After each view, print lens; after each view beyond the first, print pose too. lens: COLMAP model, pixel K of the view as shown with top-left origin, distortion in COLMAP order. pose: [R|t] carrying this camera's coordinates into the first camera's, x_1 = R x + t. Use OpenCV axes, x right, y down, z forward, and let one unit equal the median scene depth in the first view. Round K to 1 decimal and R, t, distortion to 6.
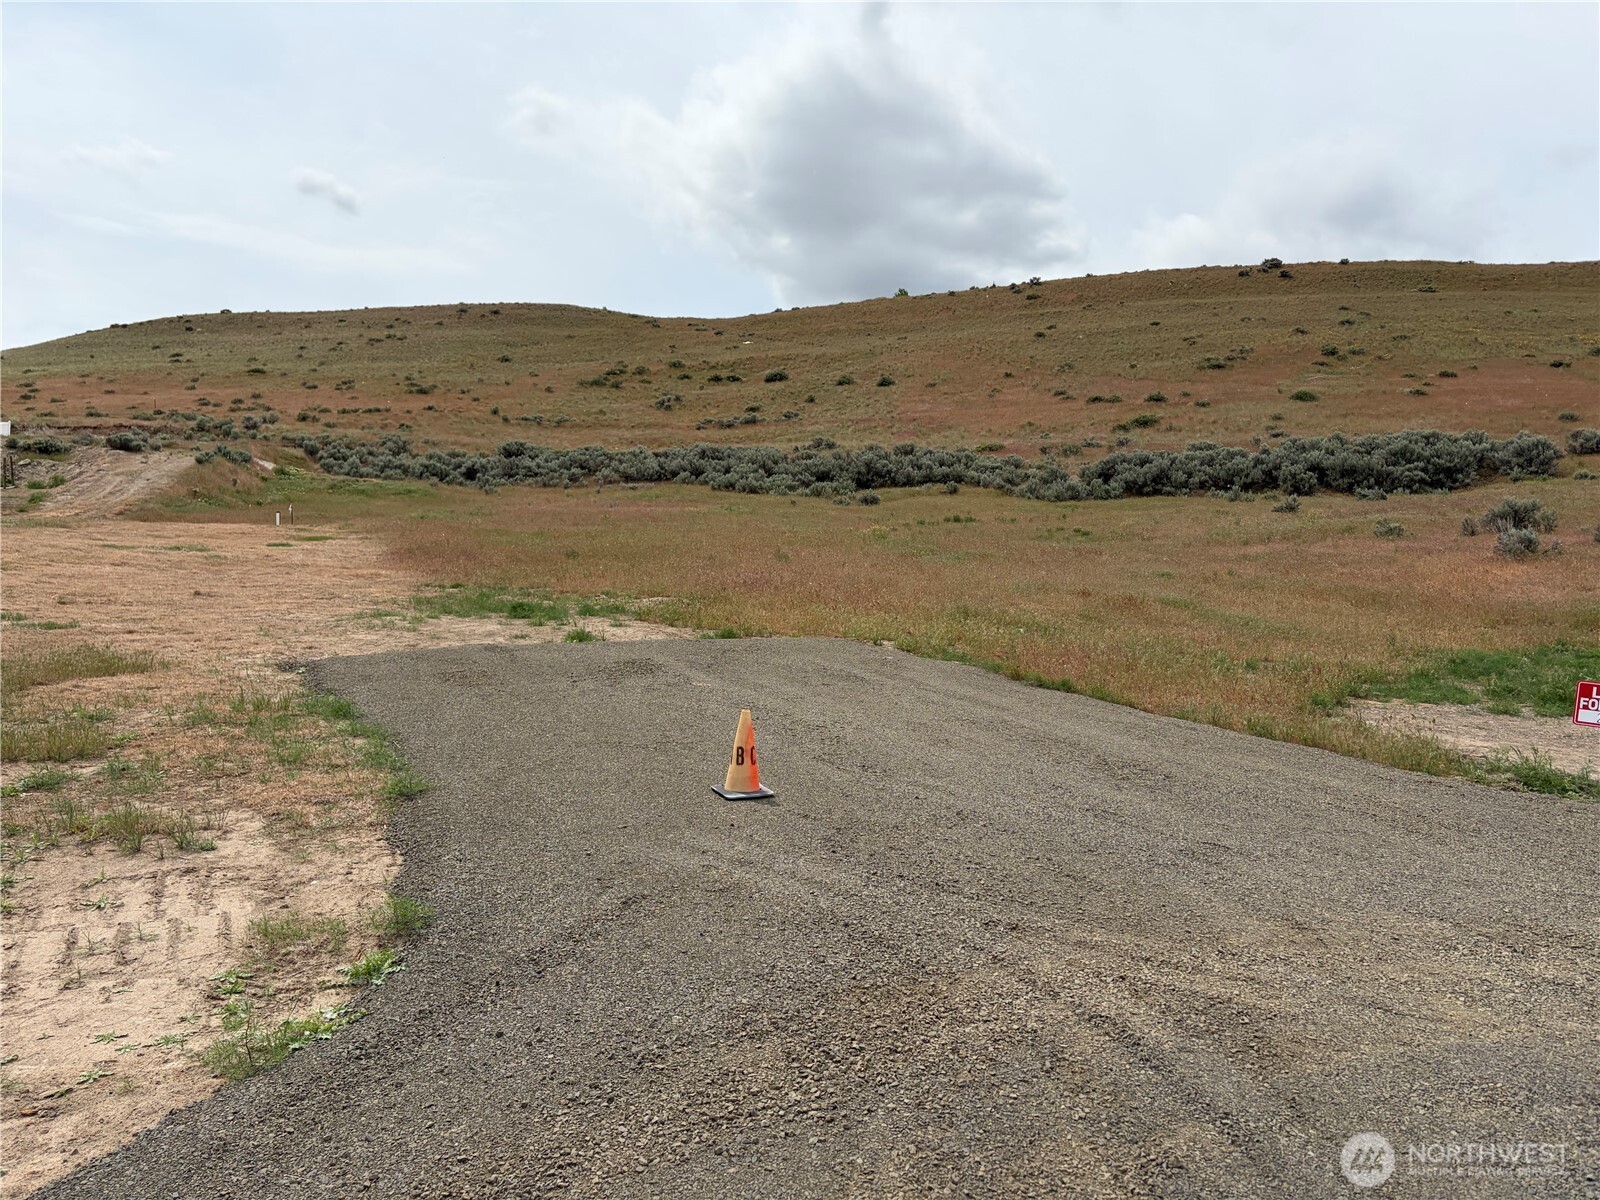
lens RADIAL K [[1210.5, 0, 814.2], [0, 1210.5, 601.4], [0, 0, 1]] dist [0.040974, -0.033686]
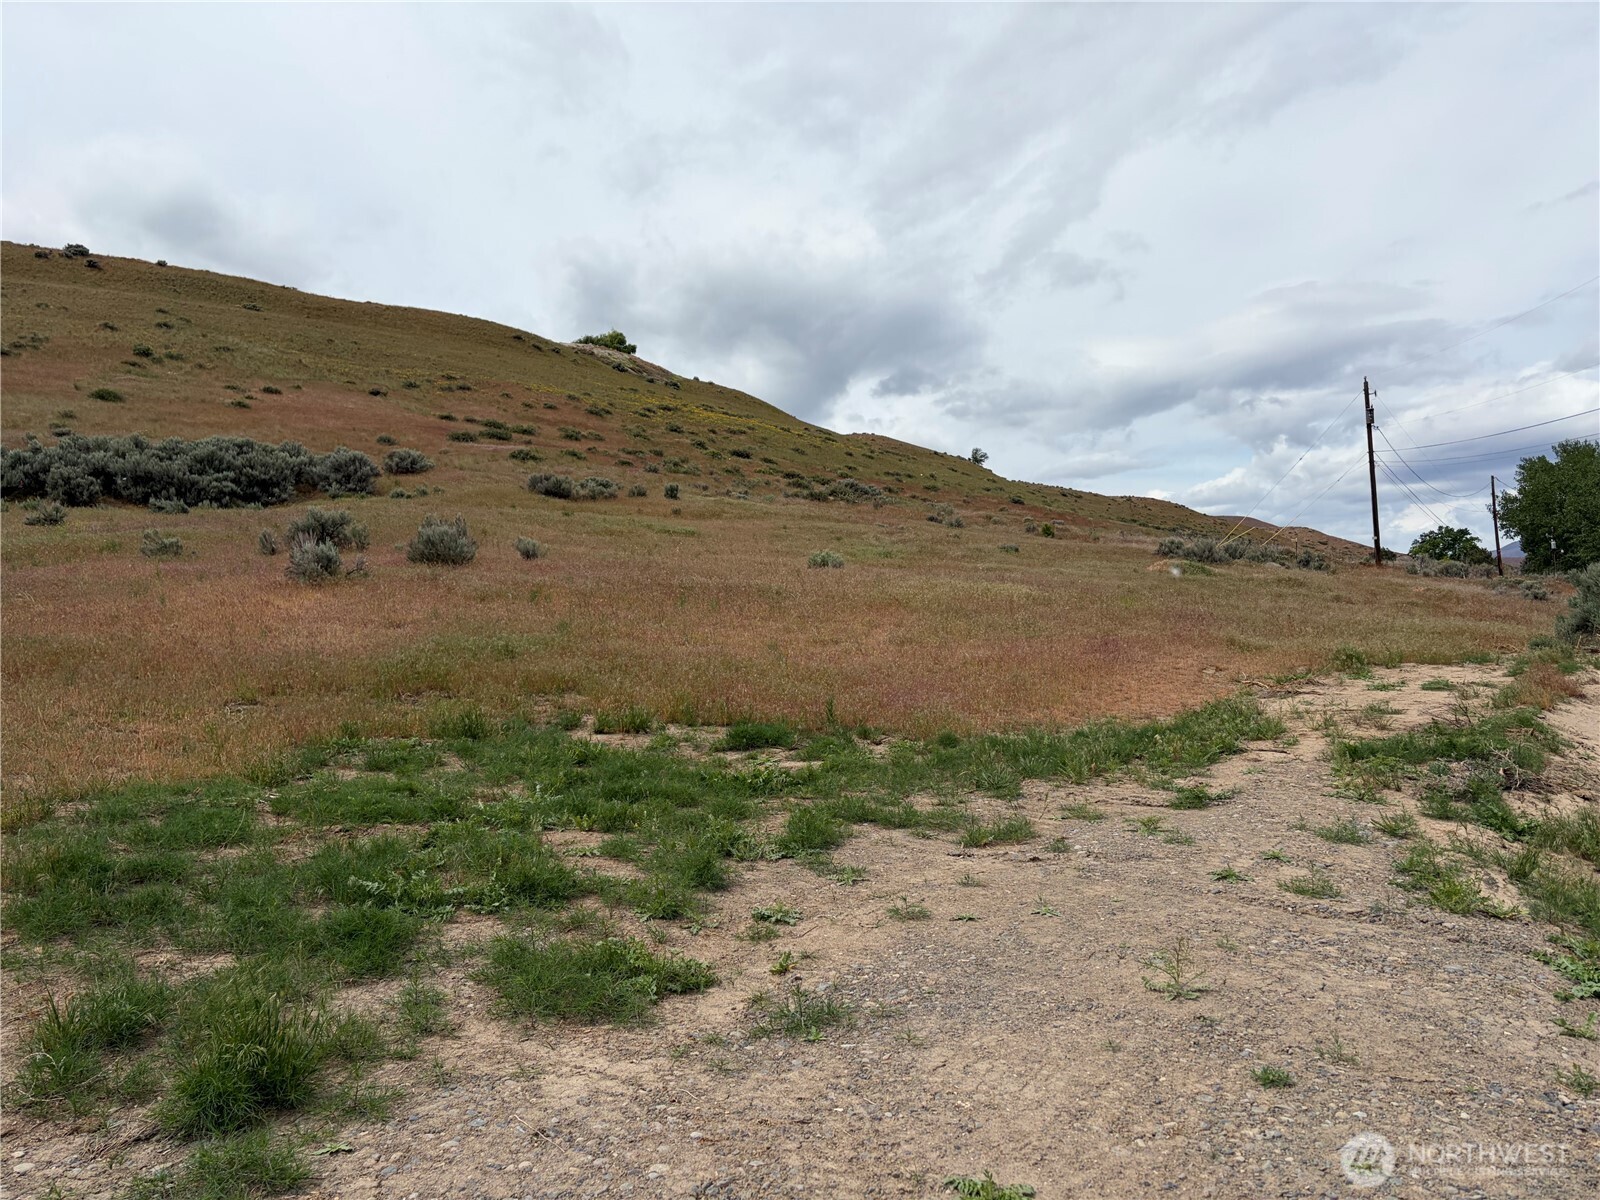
lens RADIAL K [[1210.5, 0, 798.2], [0, 1210.5, 610.0], [0, 0, 1]] dist [0.040974, -0.033686]
pose [[0.645188, -0.036448, 0.763154, 0.060318], [0.046615, 0.998878, 0.008297, -0.003408], [-0.762600, 0.030222, 0.646164, 0.090123]]
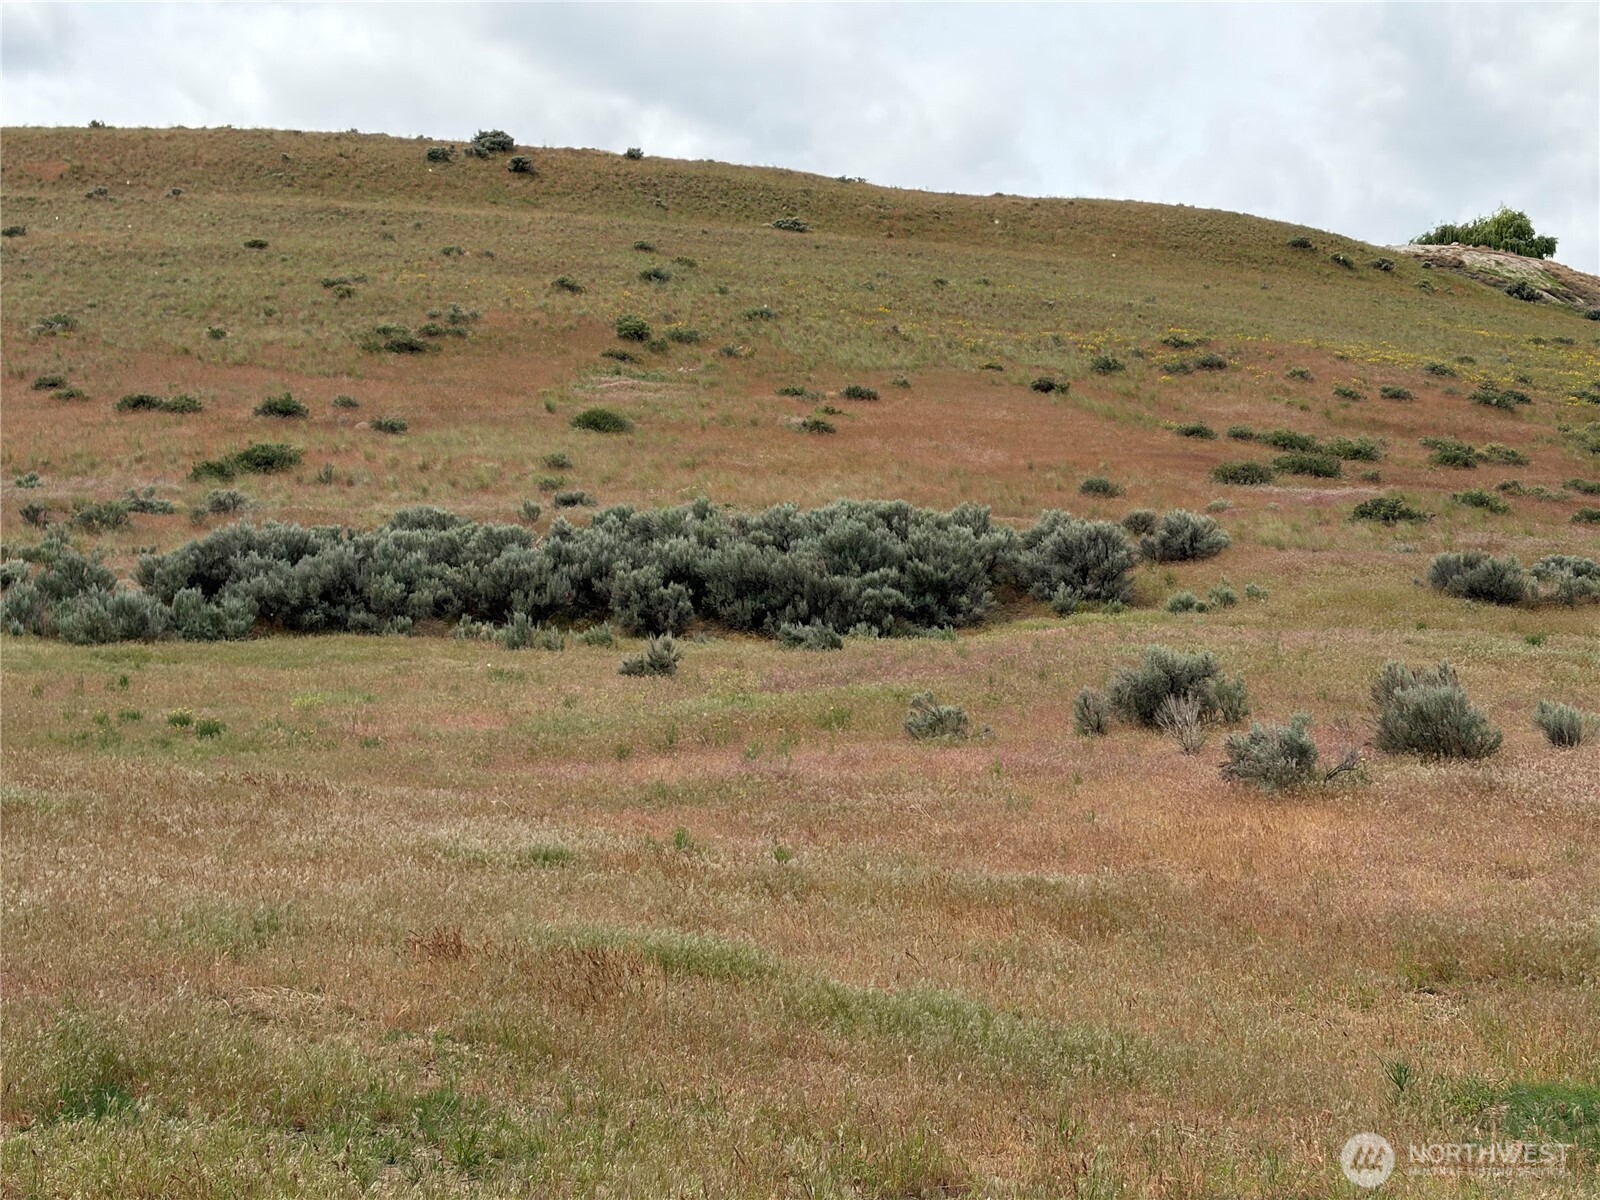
lens RADIAL K [[2718.9, 0, 789.5], [0, 2718.9, 607.5], [0, 0, 1]] dist [0.187289, 0.000000]
pose [[0.889098, 0.017331, 0.457388, -0.004299], [0.026146, 0.995728, -0.088553, -0.005858], [-0.456969, 0.090691, 0.884847, 0.069227]]
